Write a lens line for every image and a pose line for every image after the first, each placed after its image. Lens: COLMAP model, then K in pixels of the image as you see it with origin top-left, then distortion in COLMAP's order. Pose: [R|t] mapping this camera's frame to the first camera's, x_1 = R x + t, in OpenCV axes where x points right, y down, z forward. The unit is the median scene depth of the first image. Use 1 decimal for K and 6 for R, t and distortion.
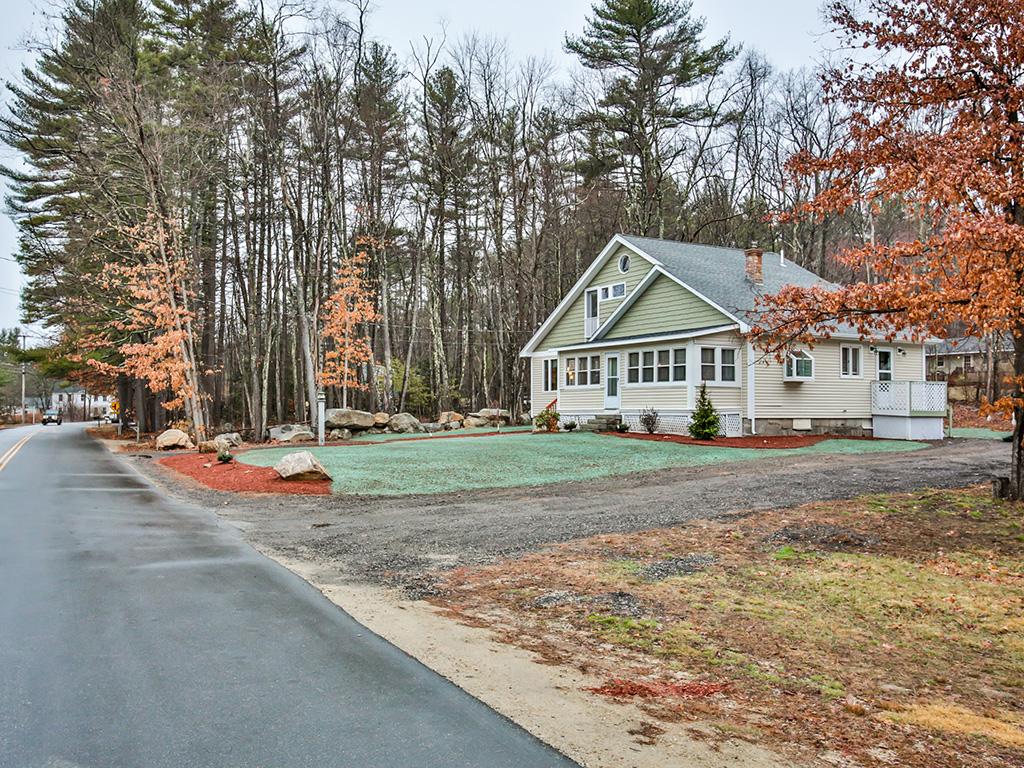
lens RADIAL K [[744.3, 0, 504.2], [0, 744.3, 388.4], [0, 0, 1]] dist [0.061936, 0.001776]
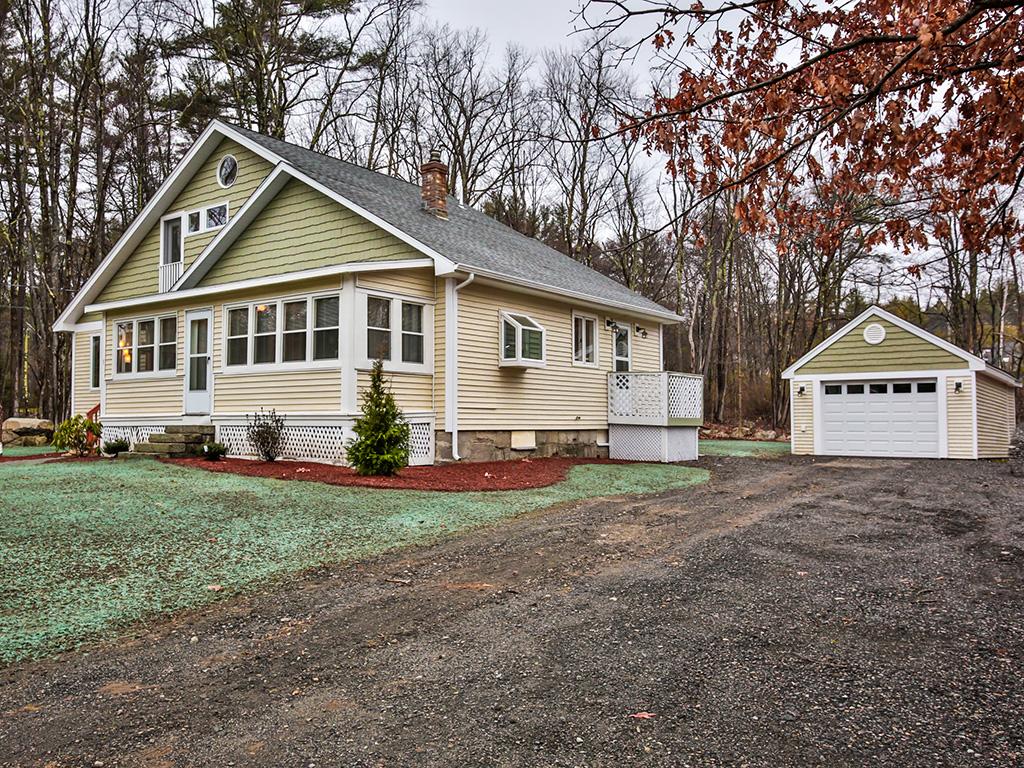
lens RADIAL K [[948.8, 0, 508.0], [0, 948.8, 383.9], [0, 0, 1]] dist [-0.099121, 0.001105]
pose [[0.901779, 0.015869, 0.431907, 0.058325], [-0.011045, 0.999845, -0.013675, 0.012973], [-0.432057, 0.007561, 0.901814, 0.314480]]
